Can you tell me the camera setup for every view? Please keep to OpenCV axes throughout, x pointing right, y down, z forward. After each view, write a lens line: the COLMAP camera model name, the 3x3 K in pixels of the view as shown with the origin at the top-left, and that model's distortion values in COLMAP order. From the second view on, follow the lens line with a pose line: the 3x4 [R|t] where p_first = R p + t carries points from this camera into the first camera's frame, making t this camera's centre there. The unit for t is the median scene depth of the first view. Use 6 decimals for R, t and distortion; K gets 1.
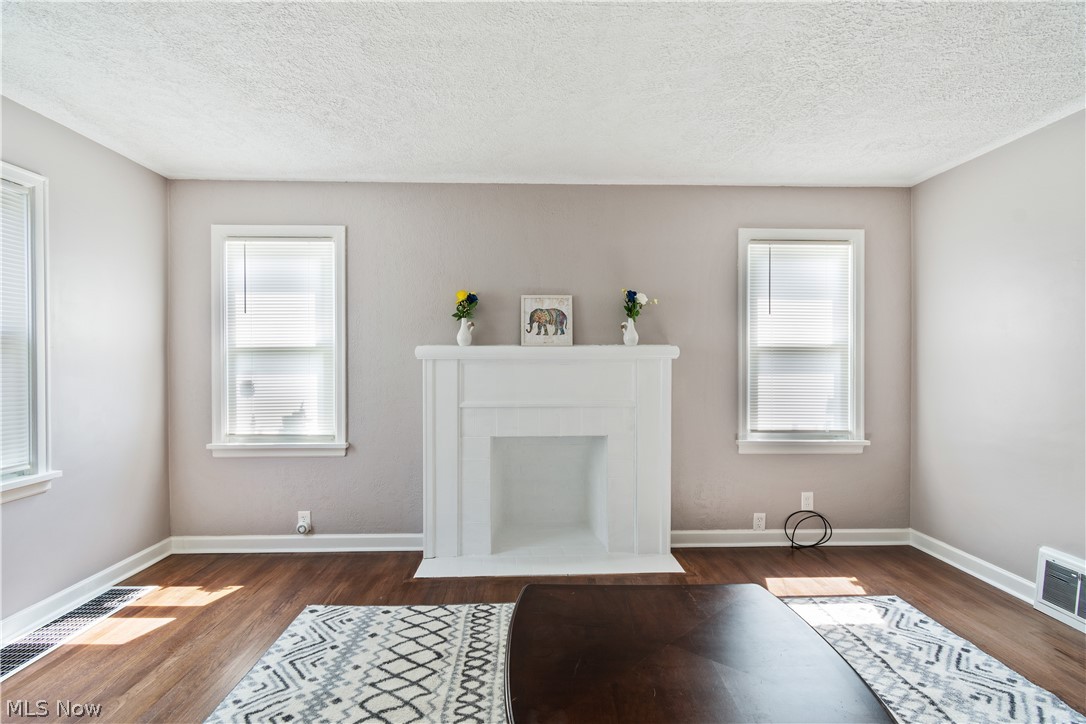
lens RADIAL K [[478.6, 0, 547.1], [0, 478.6, 360.6], [0, 0, 1]] dist [0.002253, -0.000135]
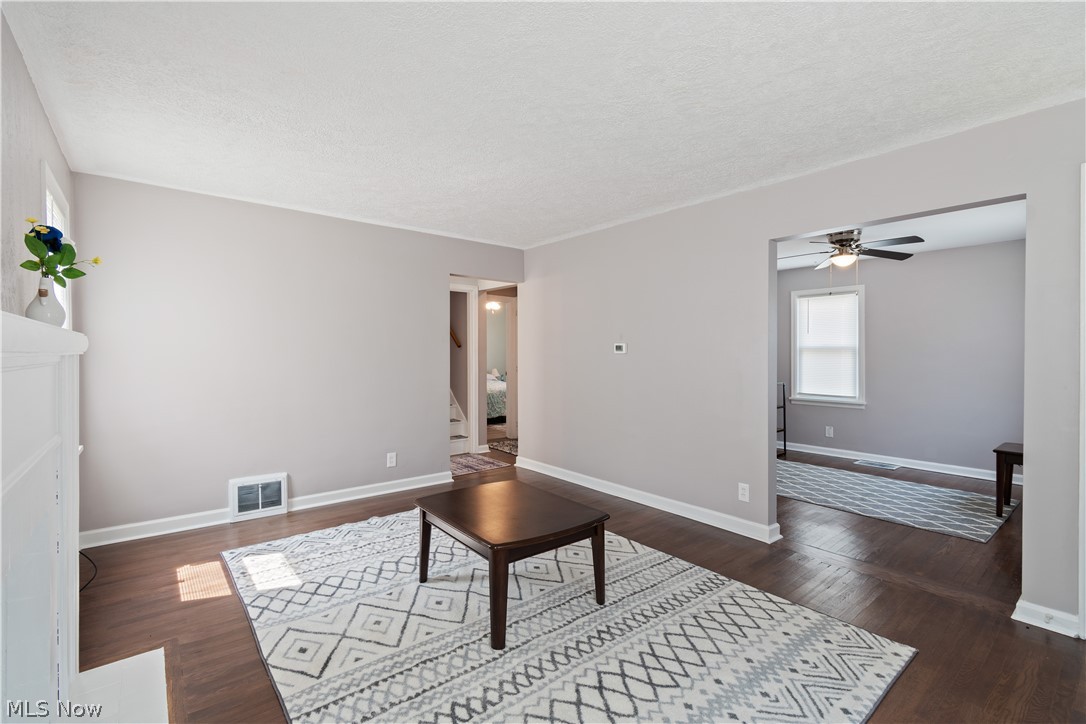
lens RADIAL K [[484.8, 0, 547.1], [0, 484.8, 352.8], [0, 0, 1]] dist [0.002372, -0.000742]
pose [[-0.611910, 0.000075, 0.790927, -0.585382], [-0.000142, 1.000000, -0.000205, -0.003562], [-0.790927, -0.000238, -0.611910, 0.893847]]
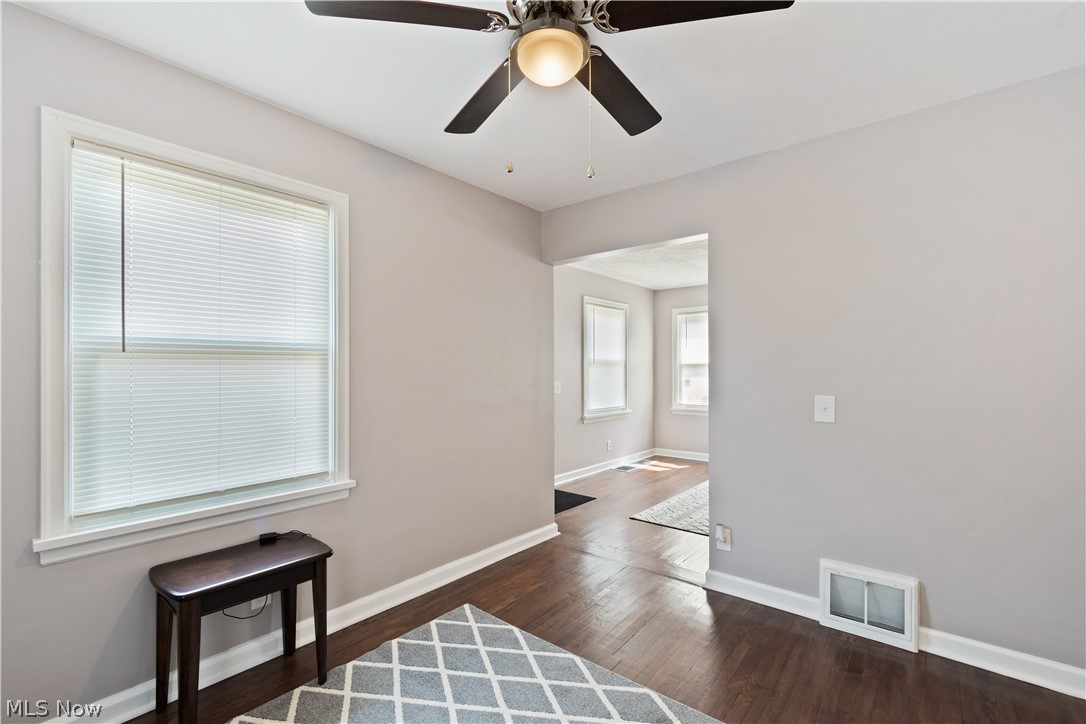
lens RADIAL K [[483.6, 0, 547.1], [0, 483.6, 368.1], [0, 0, 1]] dist [0.000278, -0.000156]
pose [[0.756748, -0.000653, -0.653706, 0.320755], [-0.004704, 0.999968, -0.006443, 0.007980], [0.653690, 0.007951, 0.756721, -1.061610]]
